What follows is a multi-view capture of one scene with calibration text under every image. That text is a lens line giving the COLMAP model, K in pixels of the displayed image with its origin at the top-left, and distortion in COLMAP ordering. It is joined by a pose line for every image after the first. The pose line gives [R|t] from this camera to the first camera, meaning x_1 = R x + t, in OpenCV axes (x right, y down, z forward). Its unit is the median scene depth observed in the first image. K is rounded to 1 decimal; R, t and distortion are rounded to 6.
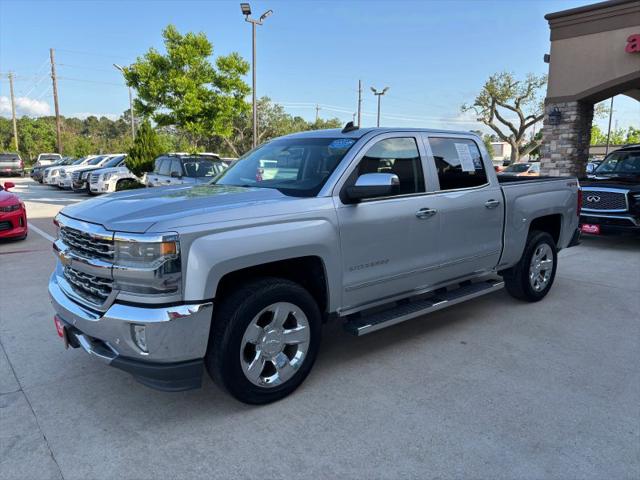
lens RADIAL K [[485.5, 0, 314.1], [0, 485.5, 241.4], [0, 0, 1]] dist [0.052406, -0.050559]
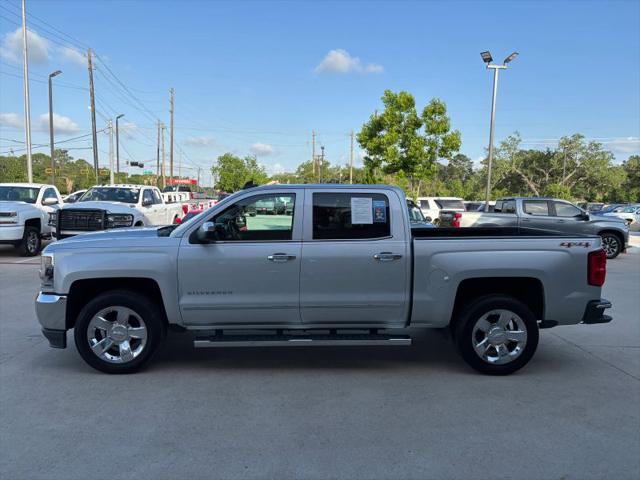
lens RADIAL K [[485.5, 0, 318.3], [0, 485.5, 243.4], [0, 0, 1]] dist [0.052406, -0.050559]
pose [[0.785189, 0.064945, -0.615841, 1.104714], [-0.113190, 0.992783, -0.039619, -0.061425], [0.608824, 0.100816, 0.786873, 0.152471]]
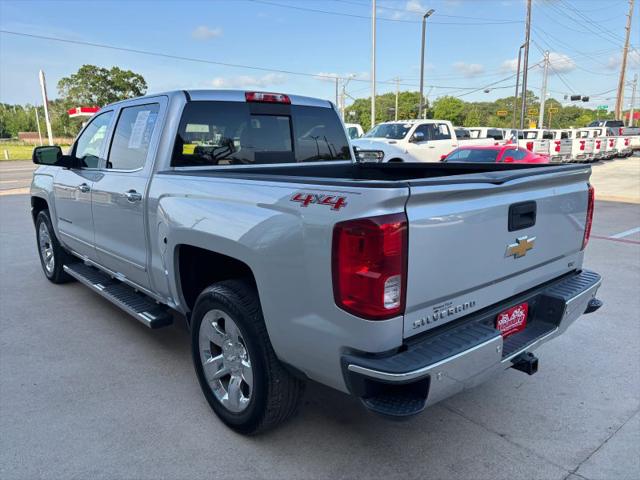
lens RADIAL K [[485.5, 0, 318.9], [0, 485.5, 242.9], [0, 0, 1]] dist [0.052406, -0.050559]
pose [[0.002589, 0.205045, -0.978749, 1.354663], [-0.153628, 0.967215, 0.202222, -0.248892], [0.988125, 0.149840, 0.034004, 1.594473]]
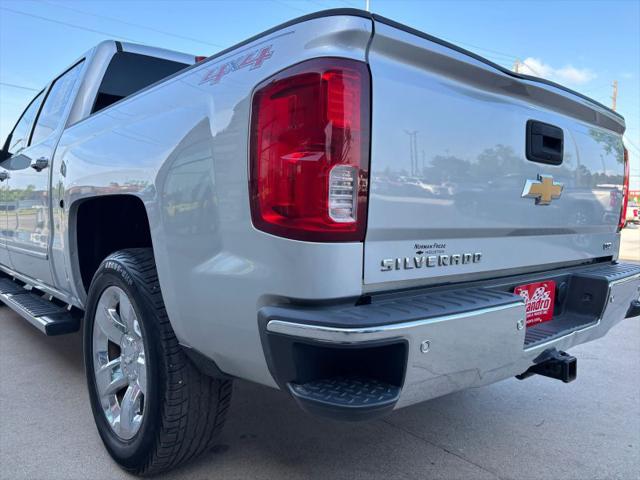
lens RADIAL K [[485.5, 0, 314.1], [0, 485.5, 246.5], [0, 0, 1]] dist [0.052406, -0.050559]
pose [[0.001005, 0.067549, -0.997715, 1.177139], [-0.178049, 0.981786, 0.066292, -0.099241], [0.984021, 0.177575, 0.013014, 1.675879]]
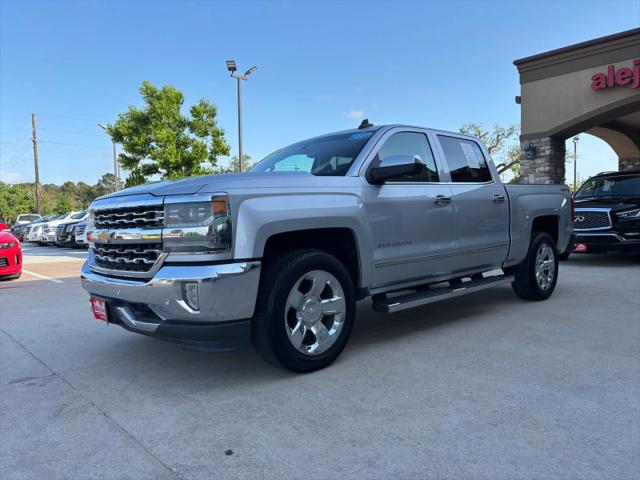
lens RADIAL K [[485.5, 0, 313.7], [0, 485.5, 242.8], [0, 0, 1]] dist [0.052406, -0.050559]
pose [[0.998424, -0.031938, 0.046148, -0.107024], [0.037196, 0.992319, -0.117978, 0.160666], [-0.042026, 0.119508, 0.991943, -0.022384]]
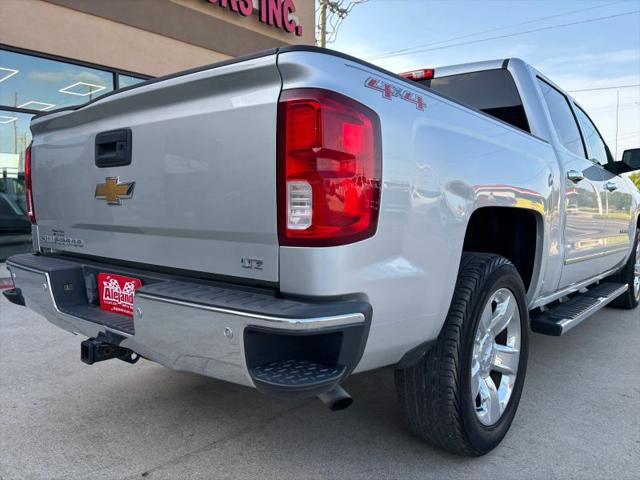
lens RADIAL K [[485.5, 0, 320.3], [0, 485.5, 246.7], [0, 0, 1]] dist [0.052406, -0.050559]
pose [[-0.988201, 0.001393, -0.153156, 0.612918], [-0.034740, 0.971858, 0.232990, -0.221627], [0.149171, 0.235561, -0.960343, 2.377440]]
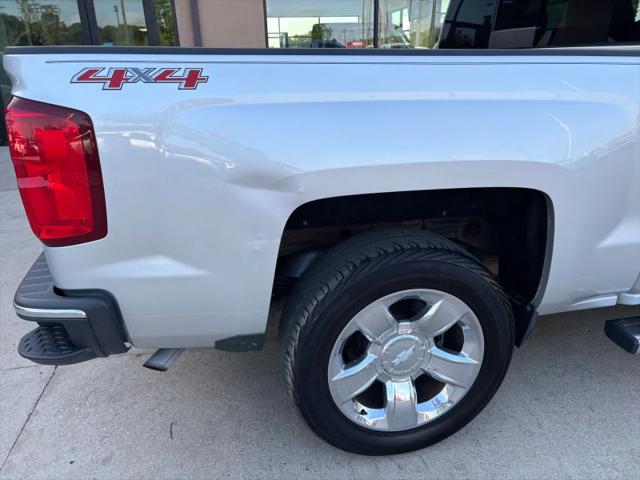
lens RADIAL K [[485.5, 0, 318.7], [0, 485.5, 245.7], [0, 0, 1]] dist [0.052406, -0.050559]
pose [[-0.874377, -0.161397, 0.457620, 0.218572], [0.092312, 0.870518, 0.483401, -0.301200], [-0.476386, 0.464918, -0.746262, 2.234906]]
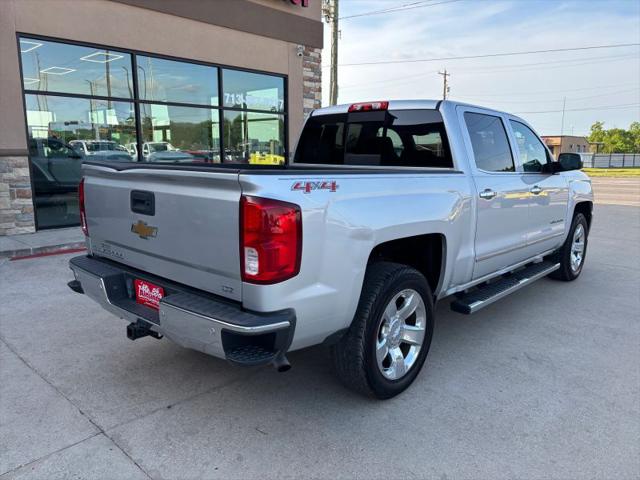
lens RADIAL K [[485.5, 0, 325.3], [0, 485.5, 238.0], [0, 0, 1]] dist [0.052406, -0.050559]
pose [[-0.991918, 0.007802, -0.126638, 0.562008], [-0.033994, 0.945273, 0.324504, -0.391610], [0.122239, 0.326186, -0.937369, 2.601314]]
